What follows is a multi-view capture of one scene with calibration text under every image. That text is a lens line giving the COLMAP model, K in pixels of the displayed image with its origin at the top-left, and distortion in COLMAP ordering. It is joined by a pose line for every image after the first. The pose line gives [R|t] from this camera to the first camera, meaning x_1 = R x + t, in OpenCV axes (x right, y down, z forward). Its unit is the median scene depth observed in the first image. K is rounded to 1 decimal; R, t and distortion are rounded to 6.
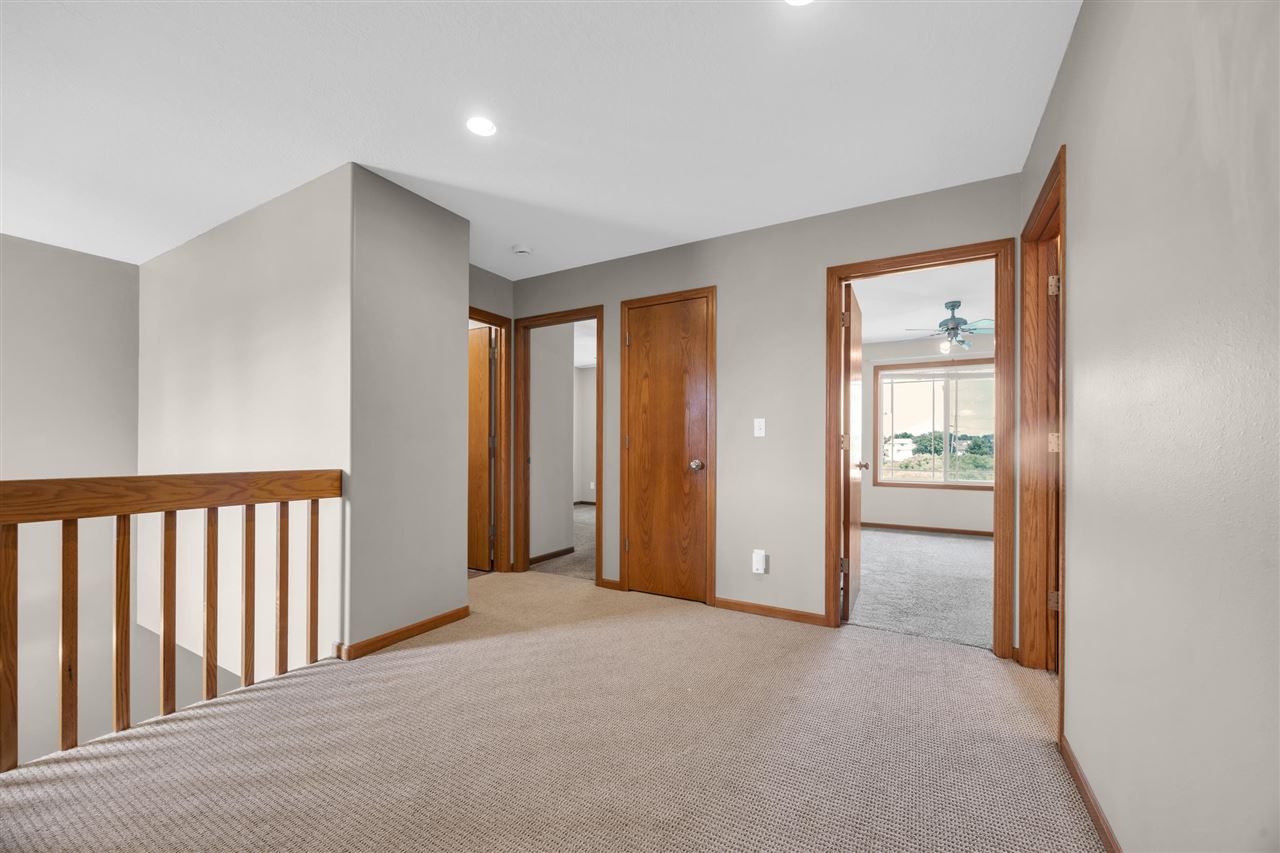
lens RADIAL K [[492.0, 0, 637.8], [0, 492.0, 438.1], [0, 0, 1]] dist [-0.000294, 0.000049]
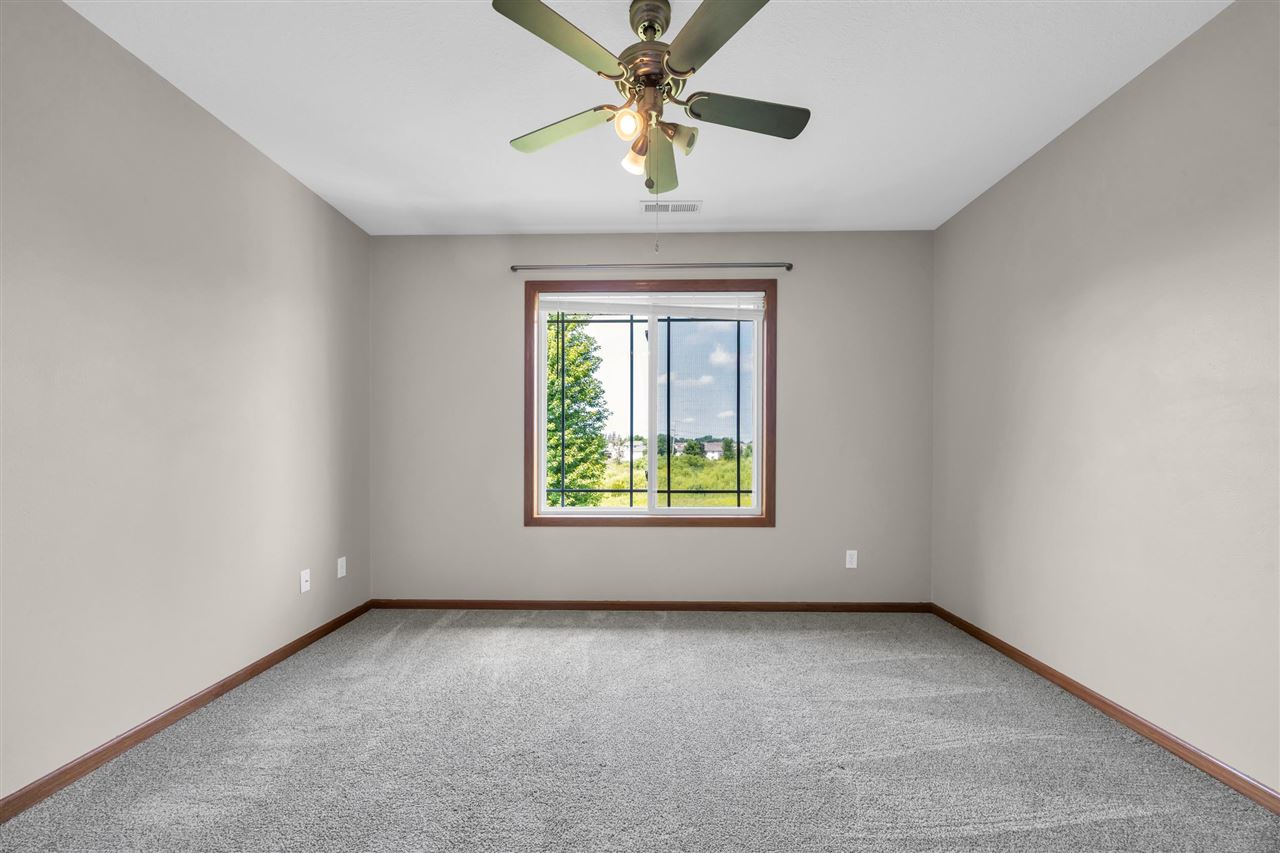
lens RADIAL K [[492.0, 0, 640.8], [0, 492.0, 439.0], [0, 0, 1]] dist [-0.000294, 0.000049]
pose [[0.876424, 0.003845, 0.481524, 0.091882], [-0.002301, 0.999990, -0.003797, 0.003236], [-0.481534, 0.002220, 0.876424, 0.137690]]
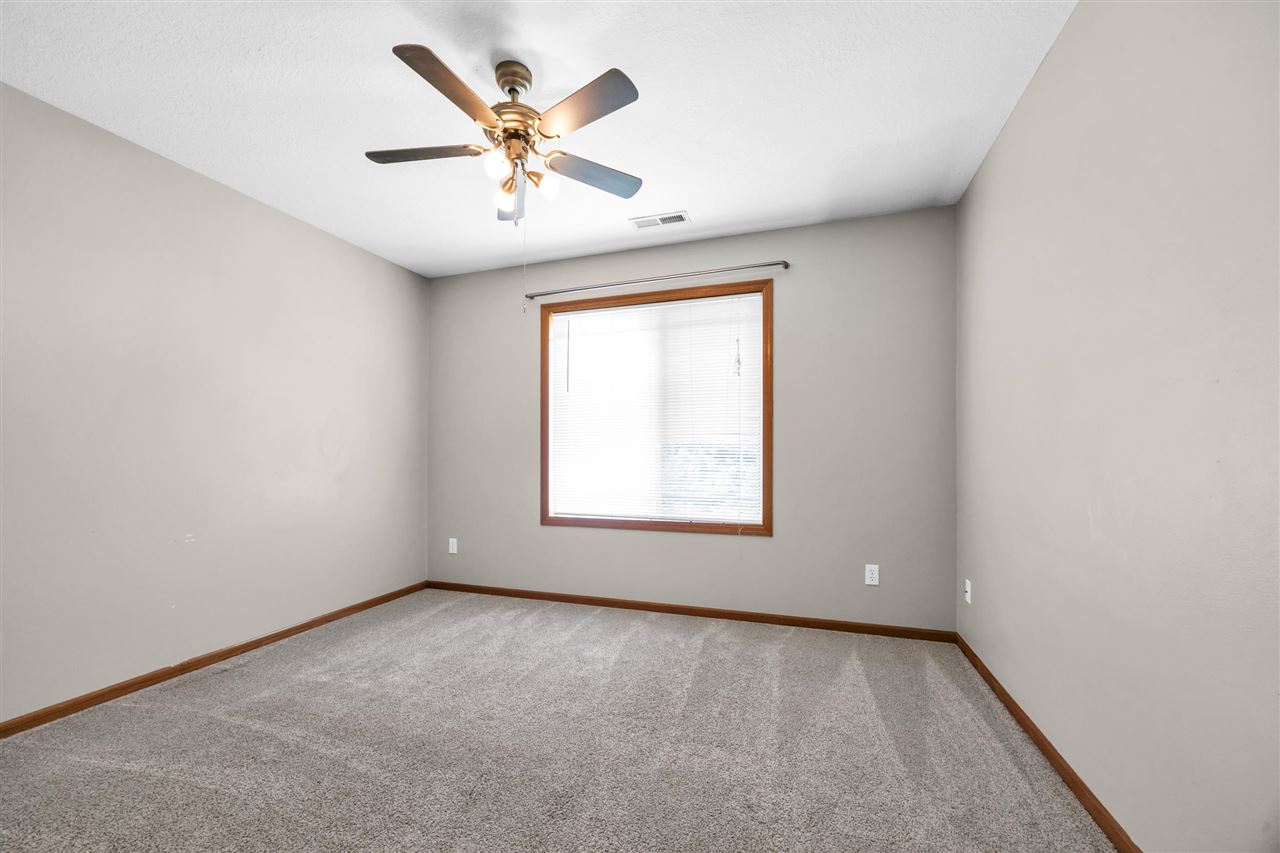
lens RADIAL K [[492.0, 0, 650.6], [0, 492.0, 448.9], [0, 0, 1]] dist [-0.000294, 0.000049]
pose [[0.979203, -0.002535, 0.202866, 0.130162], [0.002901, 0.999995, -0.001506, 0.003788], [-0.202861, 0.002063, 0.979205, 0.118084]]
